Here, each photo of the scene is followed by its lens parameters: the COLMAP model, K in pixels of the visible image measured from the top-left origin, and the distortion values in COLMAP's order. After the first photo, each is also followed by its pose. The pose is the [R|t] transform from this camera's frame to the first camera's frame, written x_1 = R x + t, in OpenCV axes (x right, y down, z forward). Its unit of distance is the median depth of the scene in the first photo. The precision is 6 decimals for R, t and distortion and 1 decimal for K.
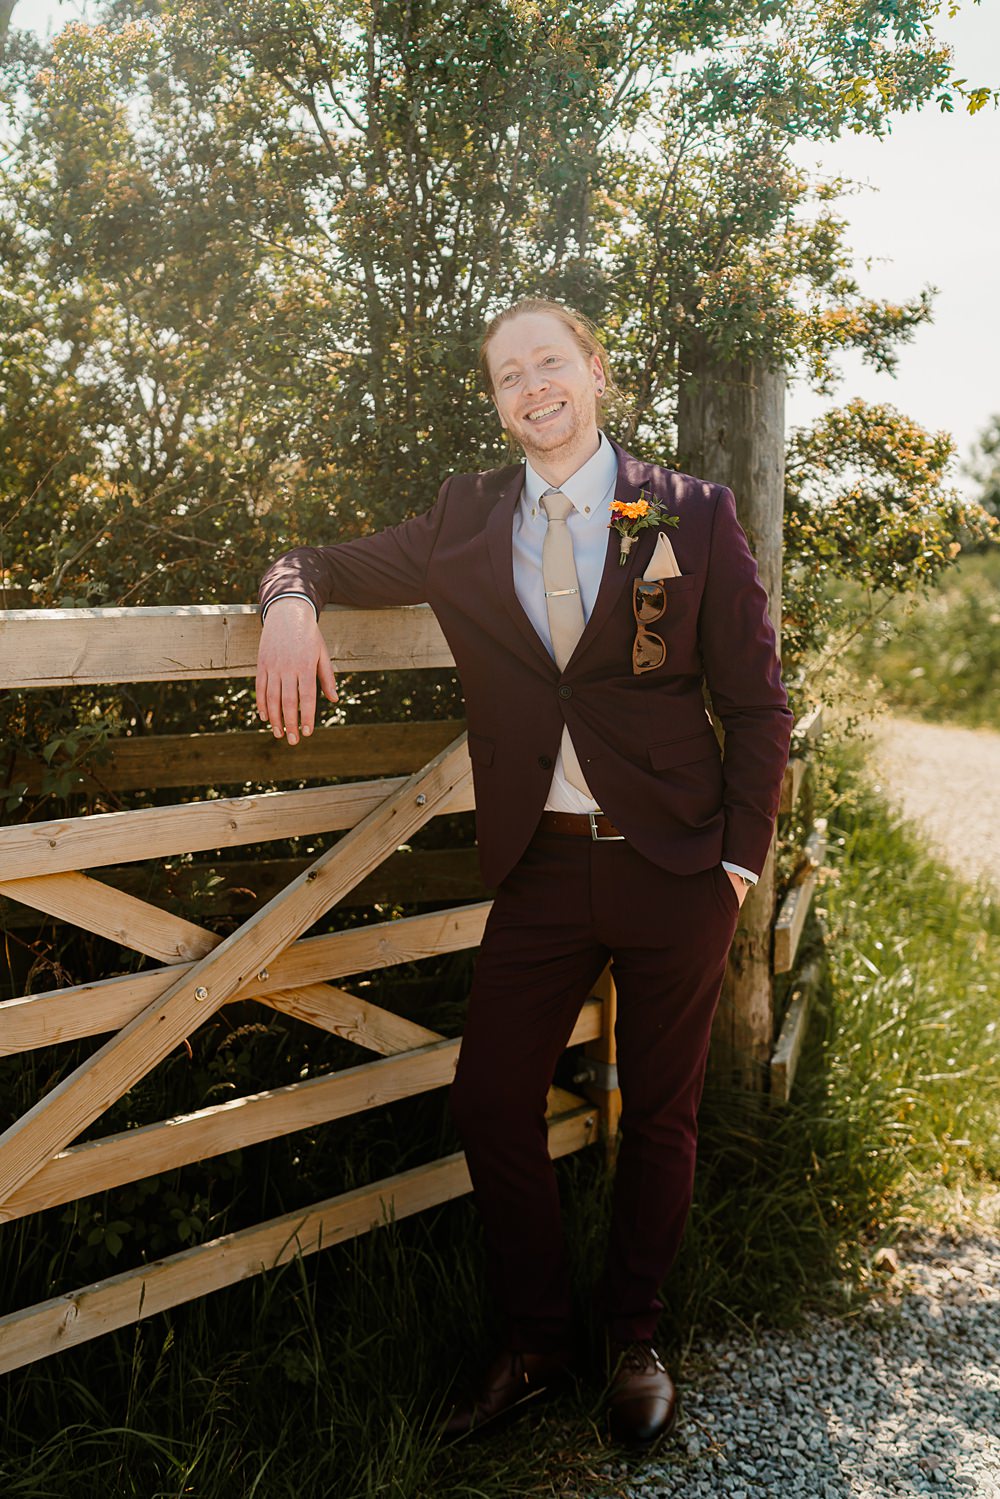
lens RADIAL K [[1385.2, 0, 500.0], [0, 1385.2, 749.5], [0, 0, 1]] dist [0.013126, -0.002961]
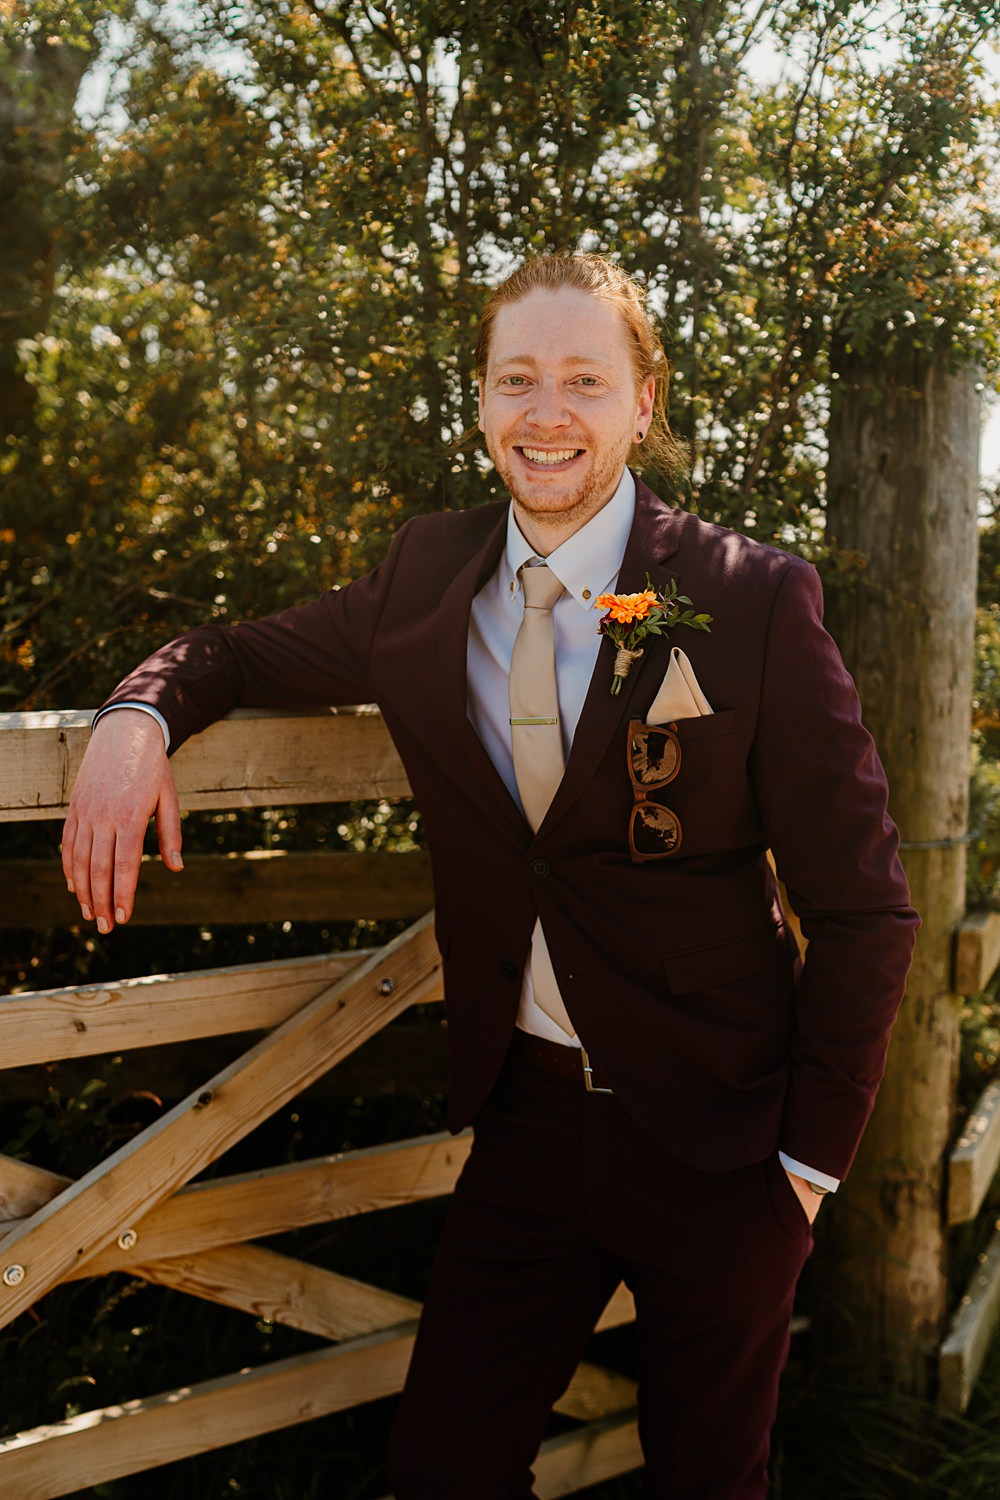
lens RADIAL K [[1386.1, 0, 500.0], [0, 1386.1, 750.0], [0, 0, 1]] dist [0.013126, -0.002961]
pose [[0.980291, 0.025062, -0.195962, 0.129226], [-0.030428, 0.999239, -0.024422, -0.064619], [0.195200, 0.029903, 0.980307, 0.311510]]
